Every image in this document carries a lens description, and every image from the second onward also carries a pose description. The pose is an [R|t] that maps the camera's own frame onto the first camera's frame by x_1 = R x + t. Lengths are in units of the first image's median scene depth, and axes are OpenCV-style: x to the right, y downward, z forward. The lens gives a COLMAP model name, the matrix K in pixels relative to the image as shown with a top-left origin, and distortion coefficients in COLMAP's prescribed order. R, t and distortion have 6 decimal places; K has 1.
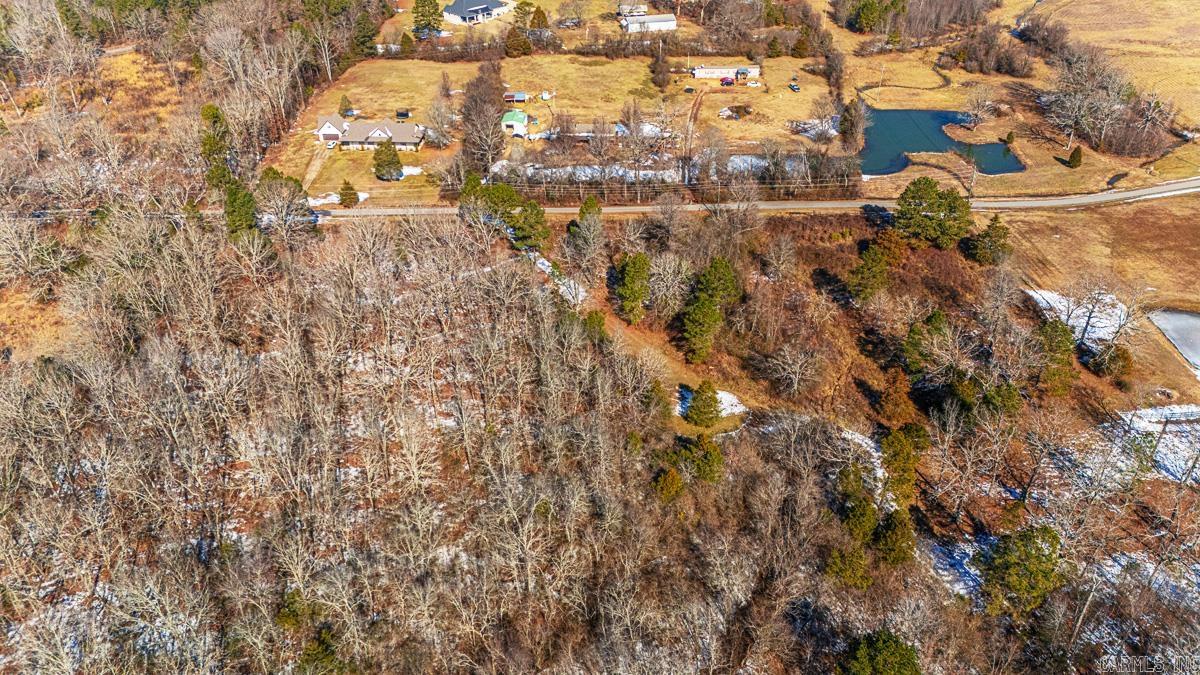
lens RADIAL K [[851.9, 0, 603.5], [0, 851.9, 339.7], [0, 0, 1]] dist [0.076770, -0.073532]
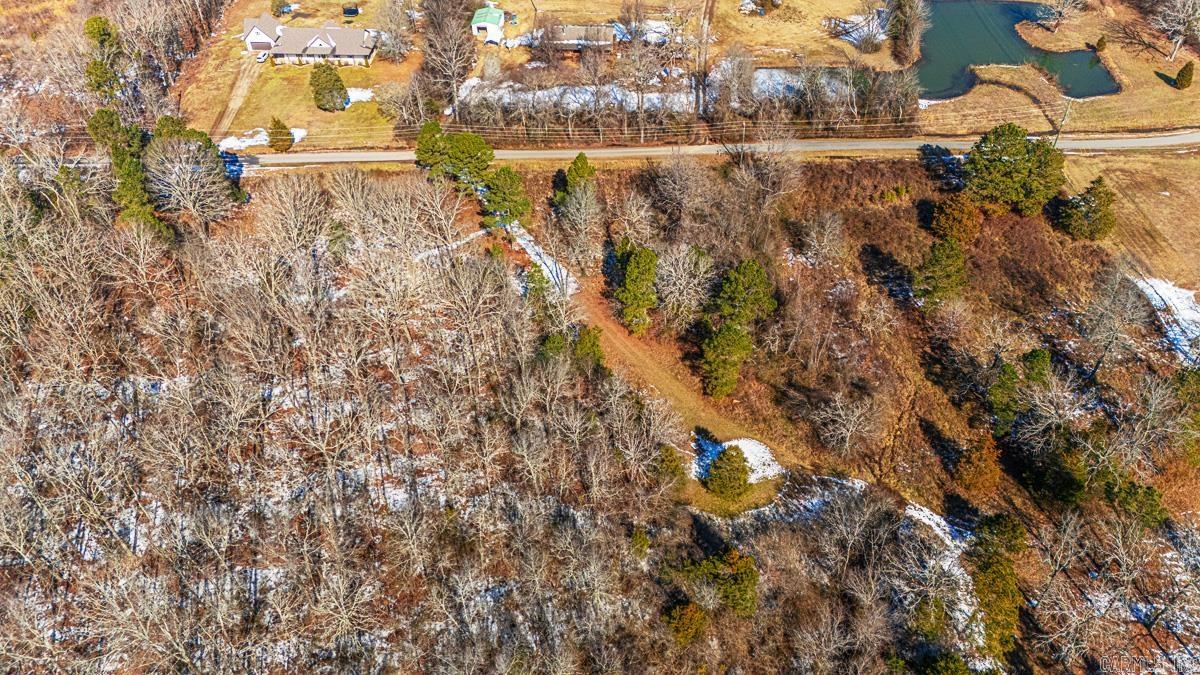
lens RADIAL K [[851.9, 0, 603.5], [0, 851.9, 339.7], [0, 0, 1]] dist [0.076770, -0.073532]
pose [[0.999981, -0.005954, 0.001372, 0.002724], [0.005626, 0.984890, 0.173091, -0.118245], [-0.002382, -0.173080, 0.984905, 0.174067]]
